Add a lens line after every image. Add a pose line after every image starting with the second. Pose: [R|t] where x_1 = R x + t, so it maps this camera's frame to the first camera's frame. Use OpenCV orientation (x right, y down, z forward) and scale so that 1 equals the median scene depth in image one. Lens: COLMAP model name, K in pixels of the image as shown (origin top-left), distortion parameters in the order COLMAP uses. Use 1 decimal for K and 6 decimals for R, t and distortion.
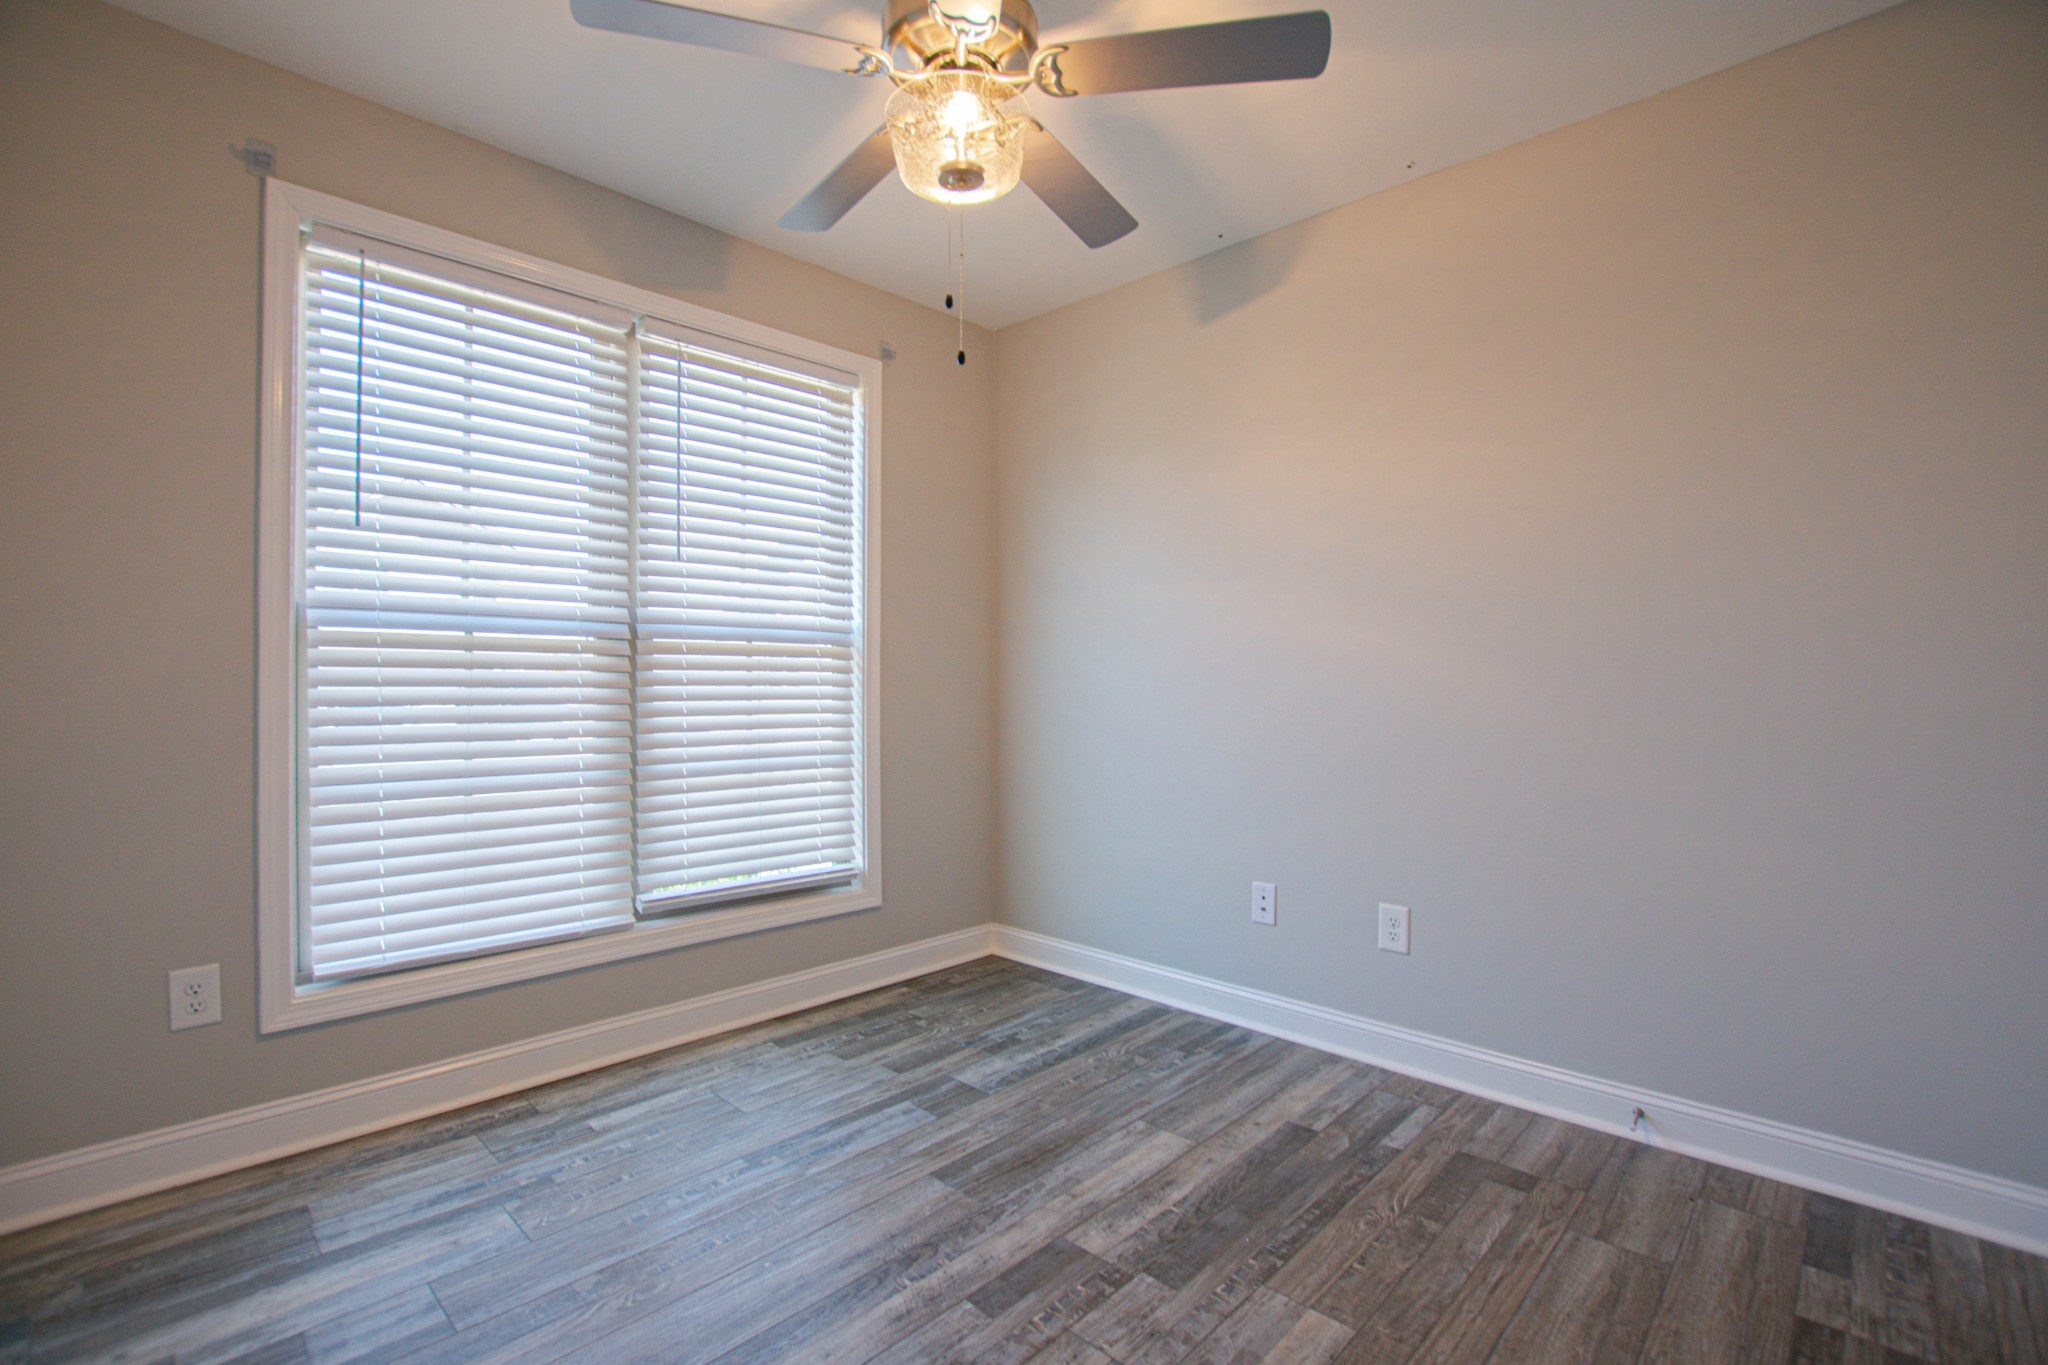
lens RADIAL K [[935.3, 0, 1021.5], [0, 935.3, 680.0], [0, 0, 1]] dist [-0.030208, 0.000424]
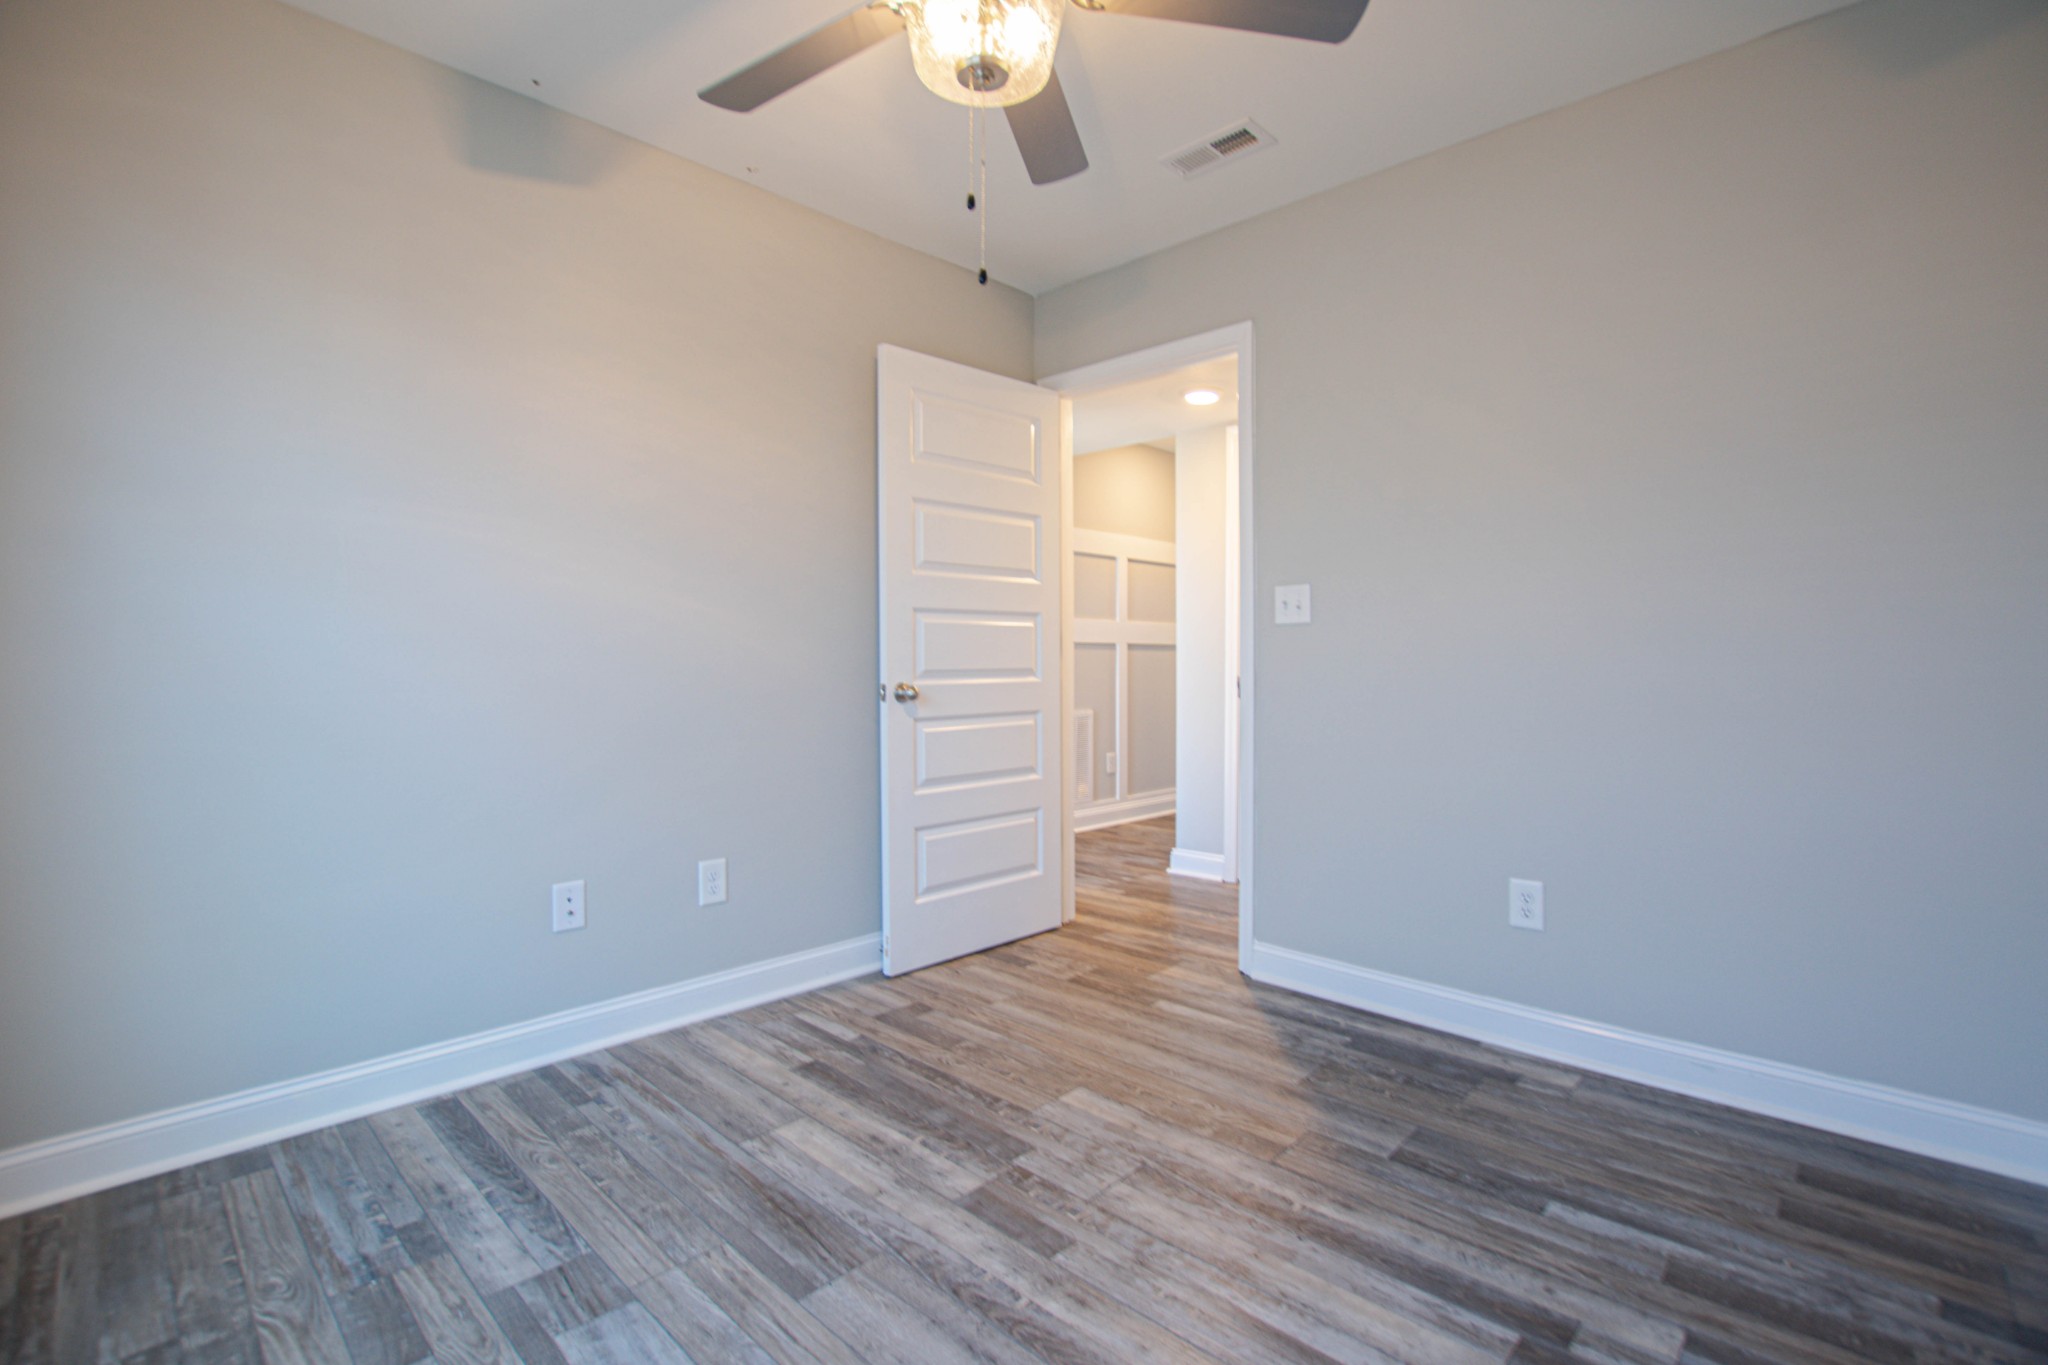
lens RADIAL K [[935.3, 0, 1021.5], [0, 935.3, 680.0], [0, 0, 1]] dist [-0.030208, 0.000424]
pose [[-0.005209, -0.021627, 0.999753, -0.760949], [0.001080, 0.999765, 0.021632, 0.011900], [-0.999986, 0.001192, -0.005185, 0.745521]]
